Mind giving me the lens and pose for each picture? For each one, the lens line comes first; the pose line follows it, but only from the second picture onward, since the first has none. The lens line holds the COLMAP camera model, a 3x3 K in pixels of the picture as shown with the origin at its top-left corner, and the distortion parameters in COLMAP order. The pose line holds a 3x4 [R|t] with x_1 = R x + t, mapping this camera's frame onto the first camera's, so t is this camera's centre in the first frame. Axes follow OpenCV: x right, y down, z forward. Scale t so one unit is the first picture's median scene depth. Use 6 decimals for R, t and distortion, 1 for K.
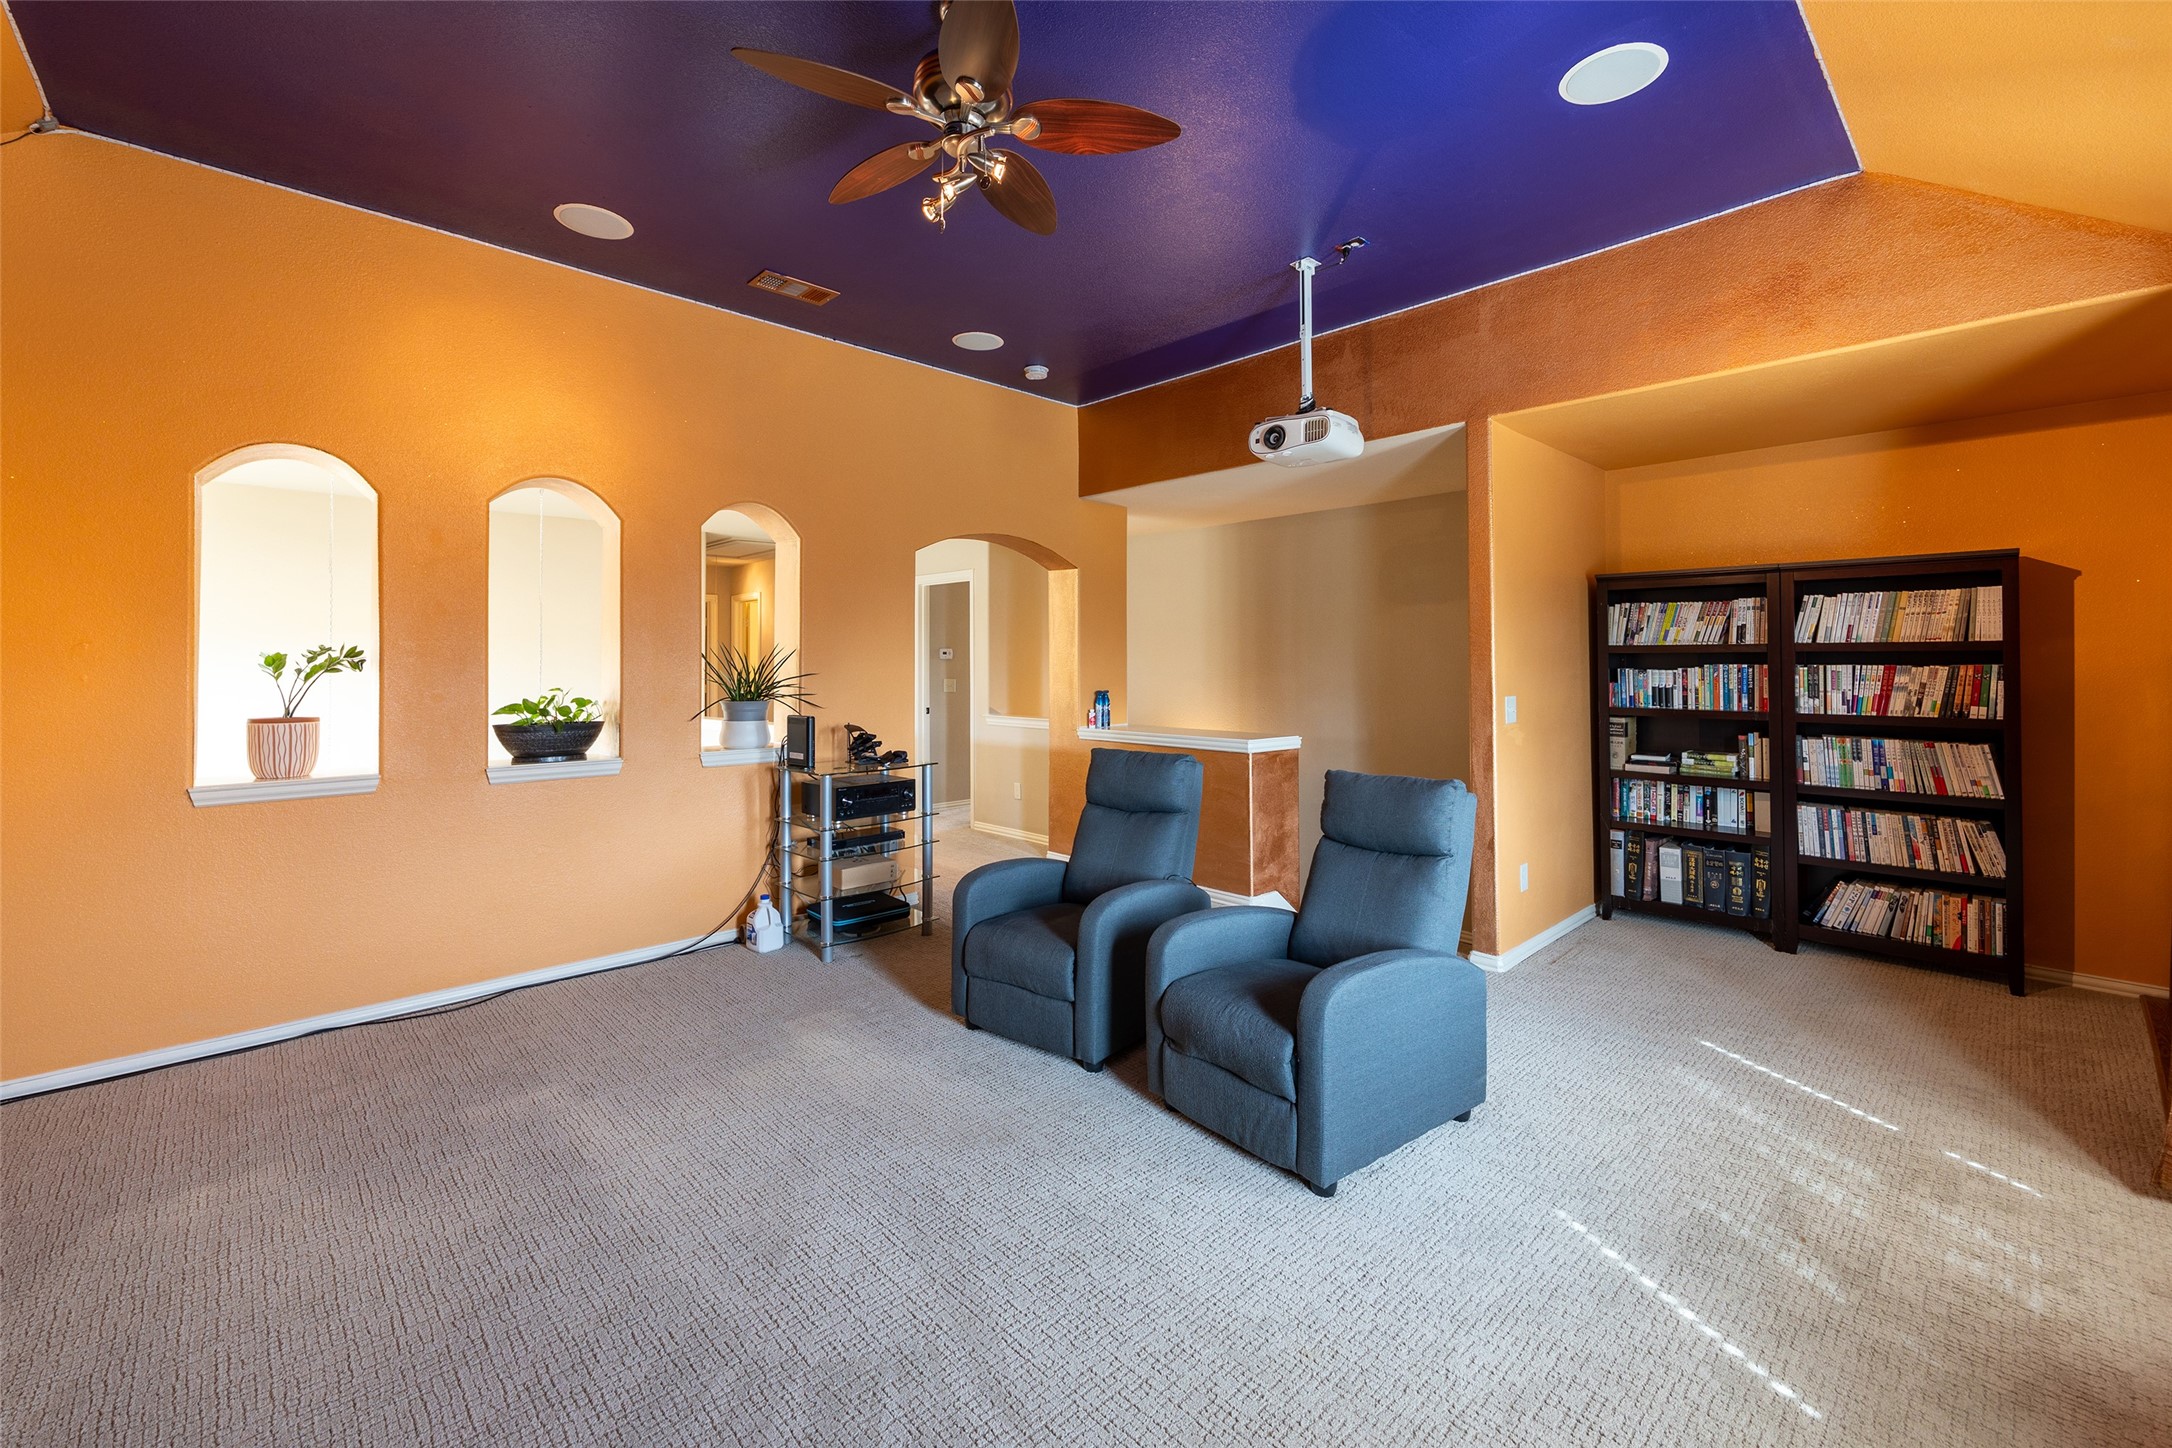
lens RADIAL K [[907.1, 0, 1107.2], [0, 907.1, 671.6], [0, 0, 1]] dist [-0.001053, -0.000060]
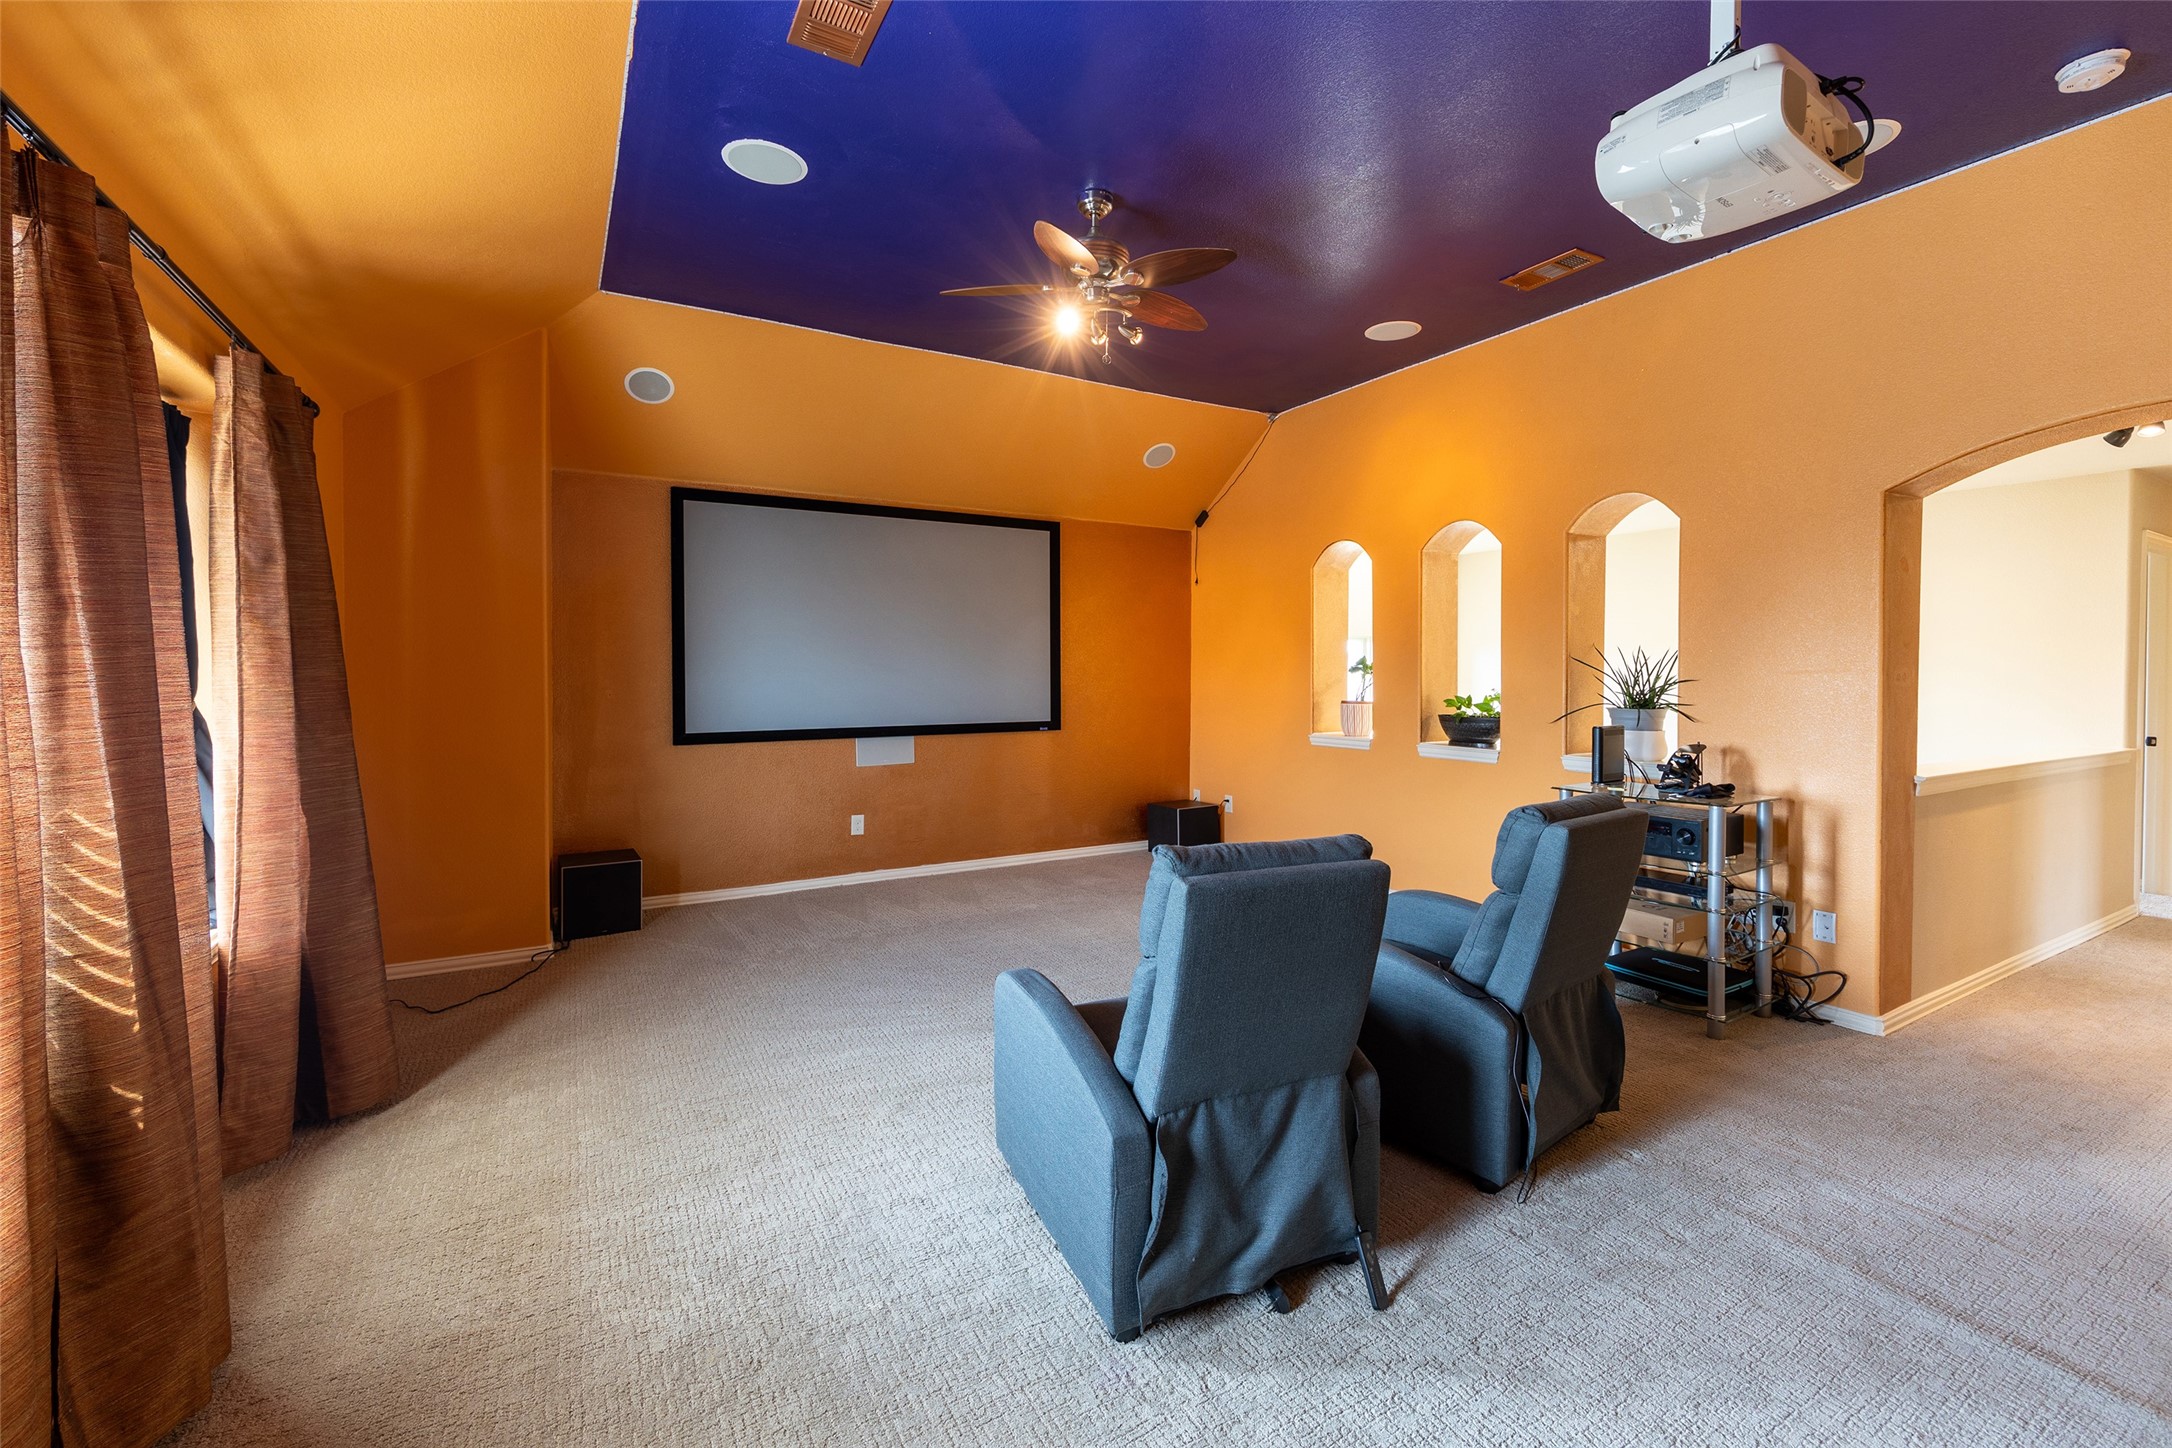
lens RADIAL K [[907.1, 0, 1083.2], [0, 907.1, 675.2], [0, 0, 1]] dist [-0.001053, -0.000060]
pose [[-0.223519, 0.007422, -0.974671, 0.743516], [-0.002378, 0.999964, 0.008160, -0.008720], [0.974697, 0.004142, -0.223494, 0.772896]]
